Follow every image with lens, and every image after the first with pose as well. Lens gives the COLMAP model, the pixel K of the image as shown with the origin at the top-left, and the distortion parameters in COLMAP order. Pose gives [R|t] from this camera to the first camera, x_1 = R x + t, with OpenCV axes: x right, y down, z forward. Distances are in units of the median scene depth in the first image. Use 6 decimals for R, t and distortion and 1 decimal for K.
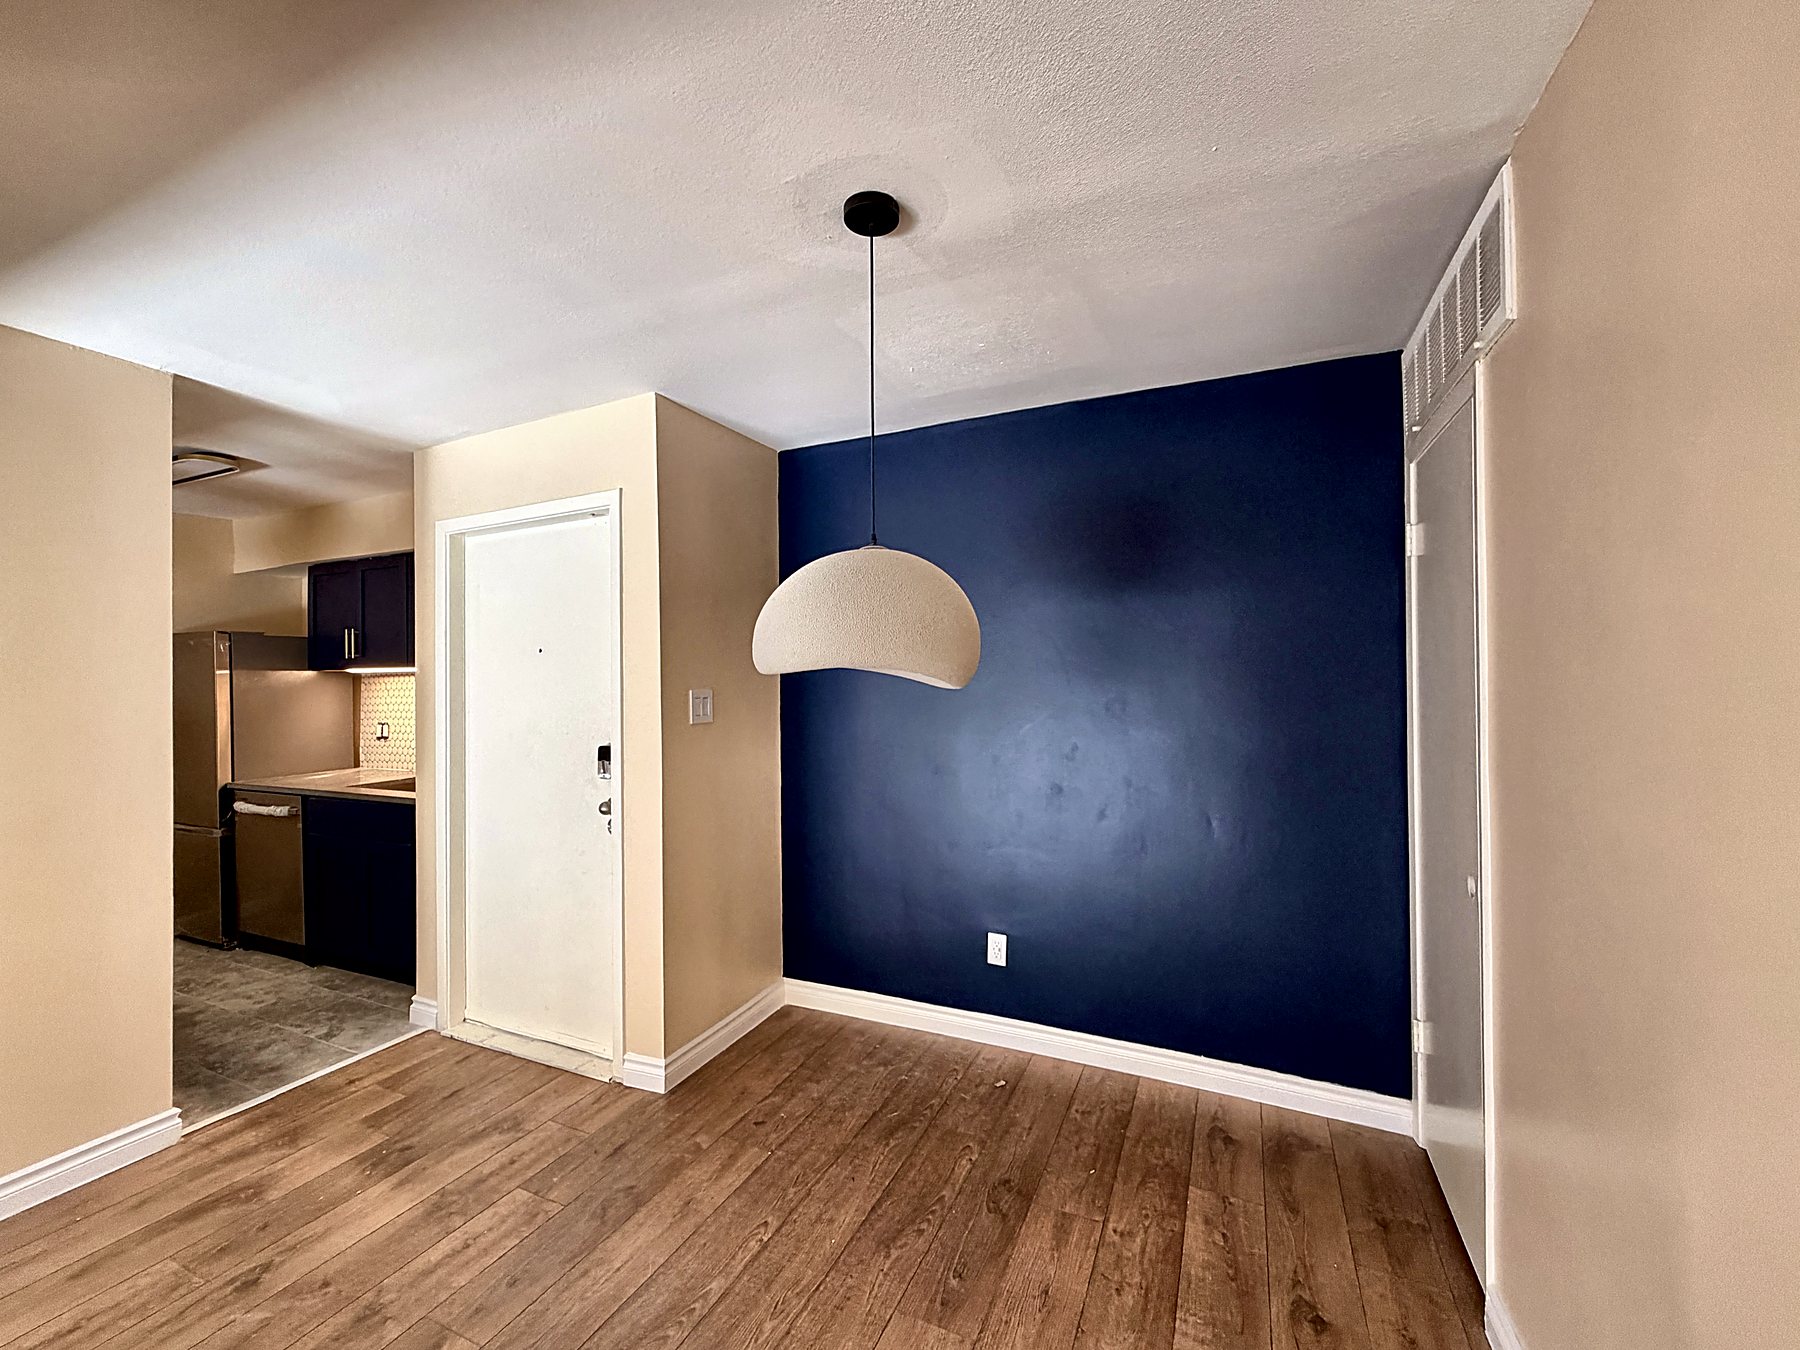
lens RADIAL K [[744.5, 0, 909.3], [0, 744.5, 678.9], [0, 0, 1]] dist [-0.000605, -0.000064]
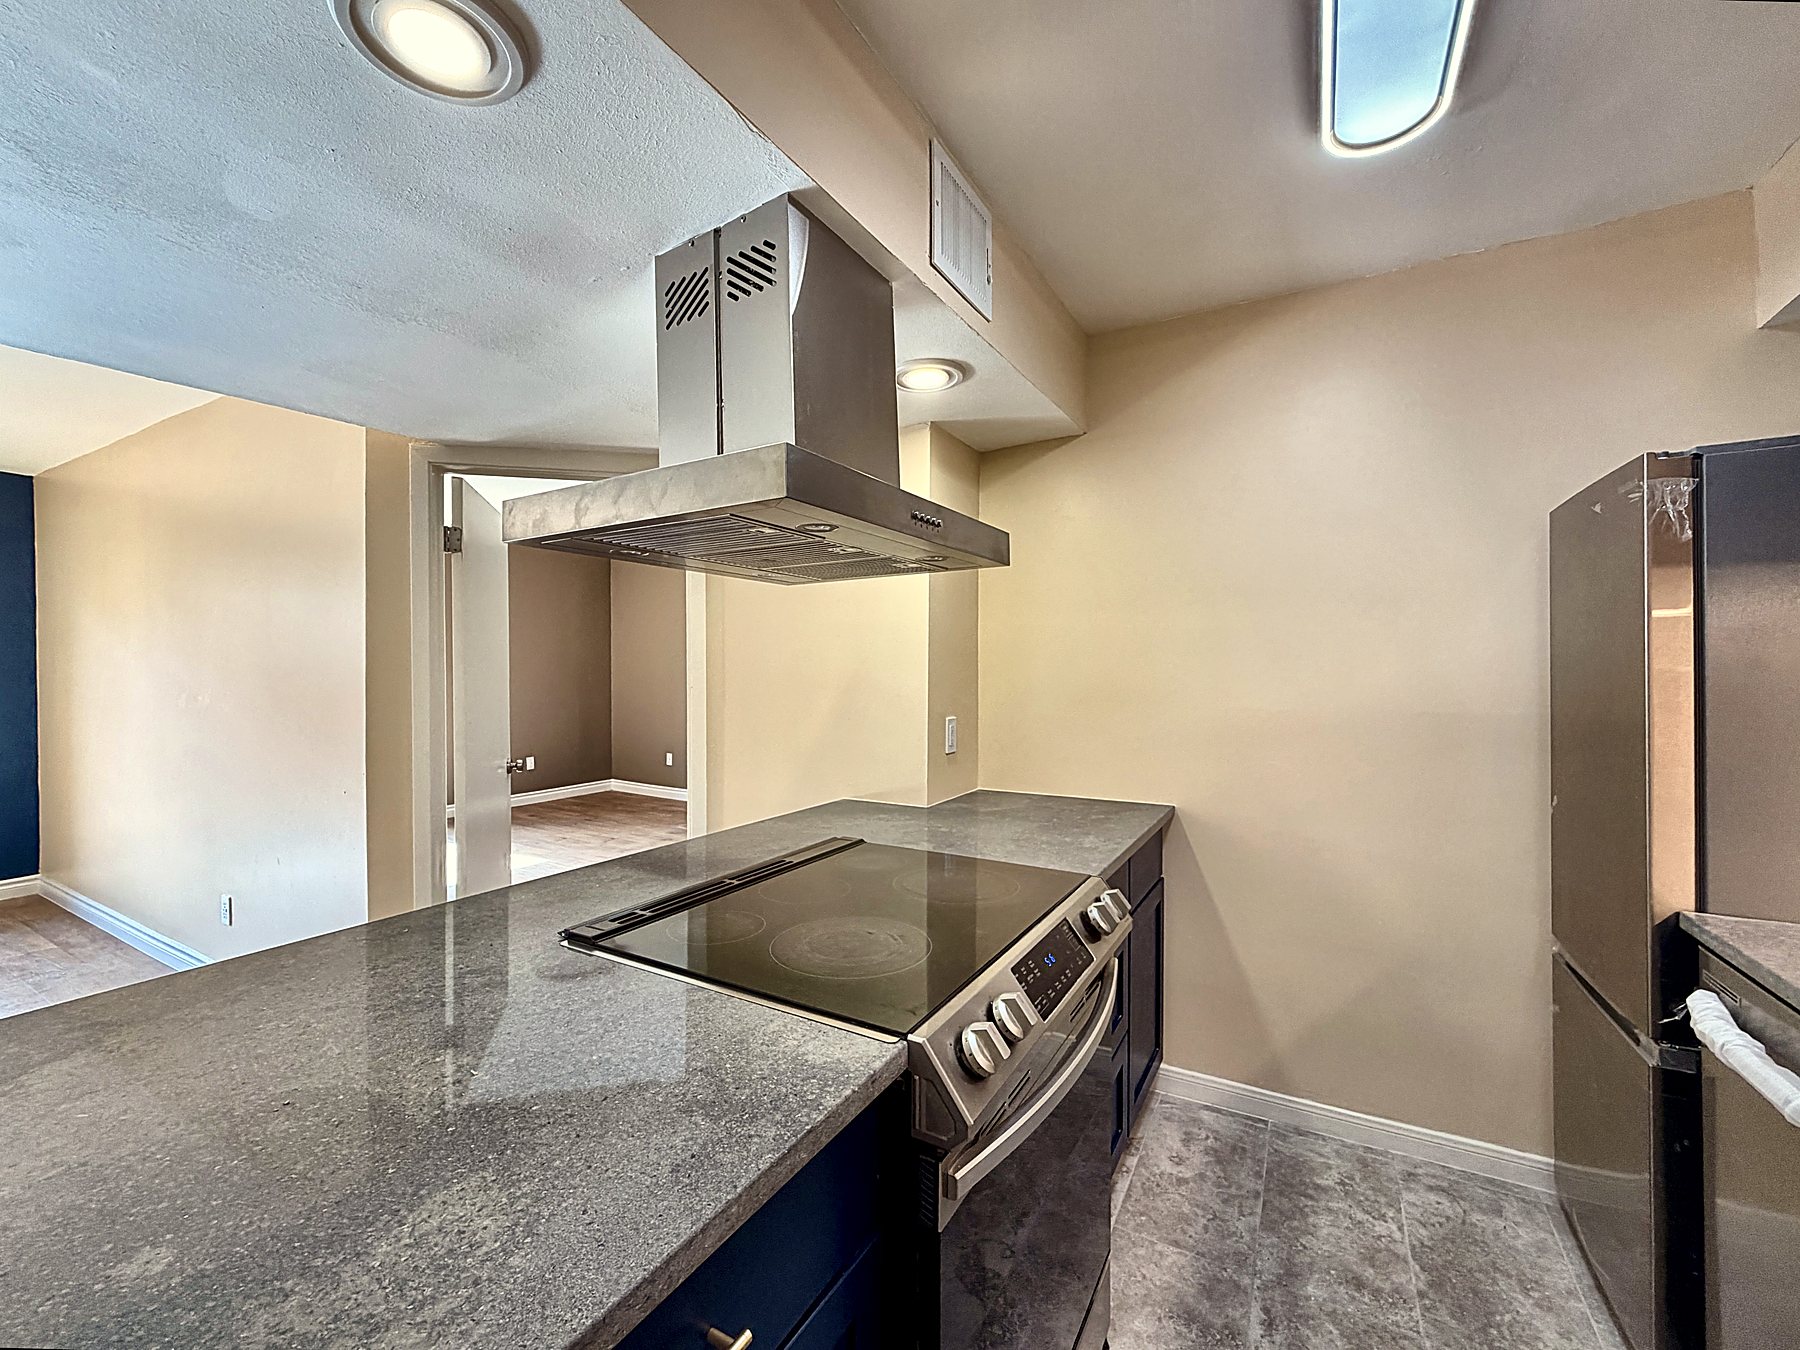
lens RADIAL K [[720.9, 0, 900.0], [0, 720.9, 675.0], [0, 0, 1]] dist [0.000795, 0.000394]
pose [[-0.125153, 0.015821, -0.992011, -0.496480], [0.008638, 0.999852, 0.014857, 0.023575], [0.992100, -0.006709, -0.125271, 0.620878]]
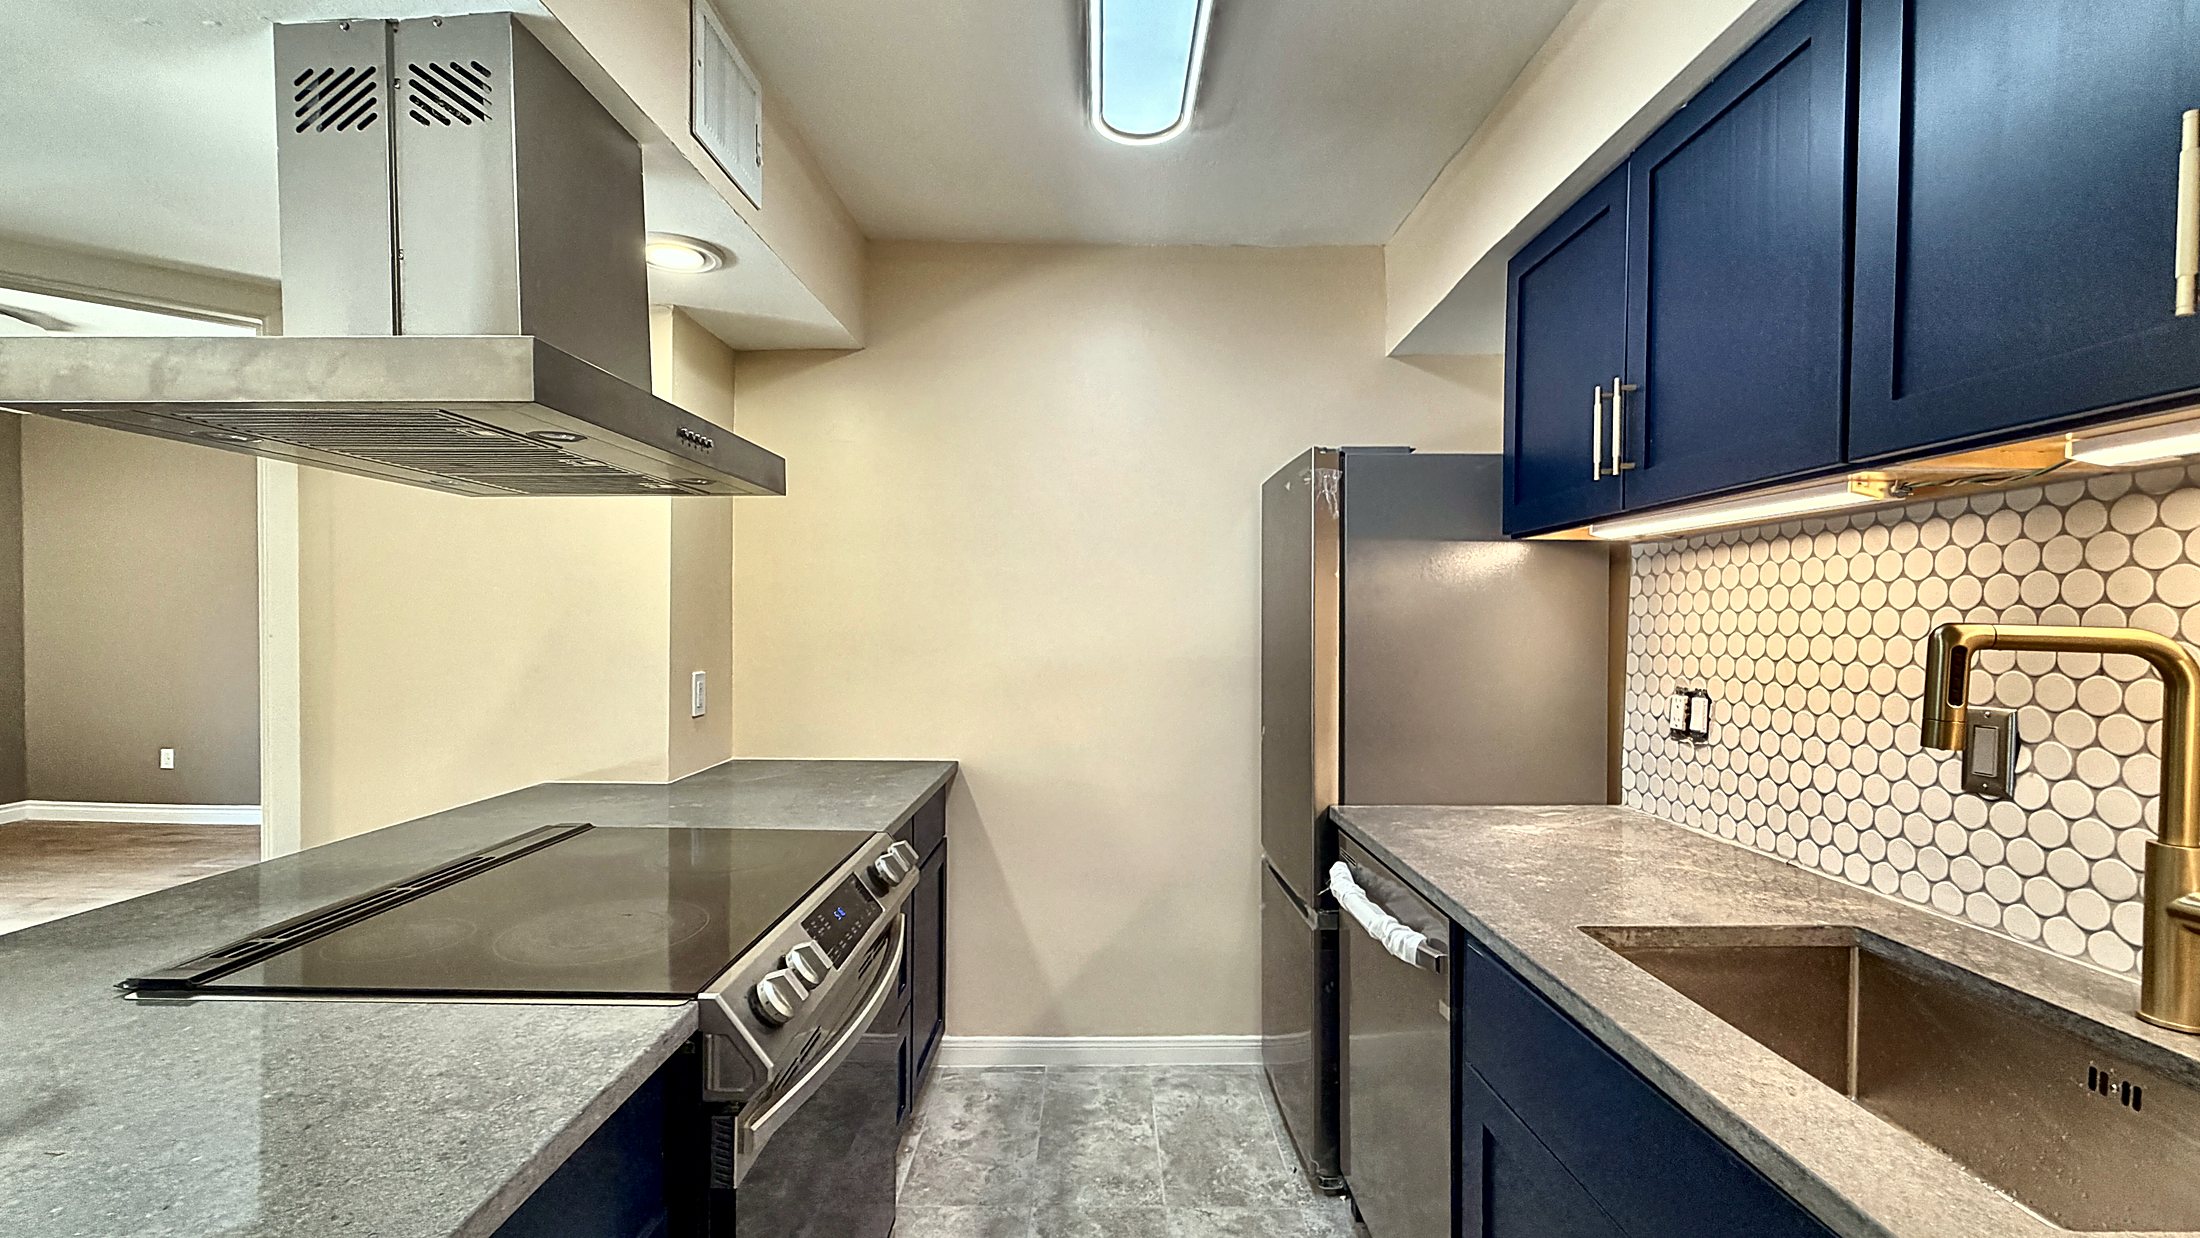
lens RADIAL K [[872.5, 0, 1101.8], [0, 872.5, 634.7], [0, 0, 1]] dist [-0.001406, -0.000098]
pose [[0.394903, 0.026476, -0.918341, -0.457492], [-0.004654, 0.999629, 0.026818, 0.025202], [0.918711, -0.006317, 0.394880, 0.608820]]
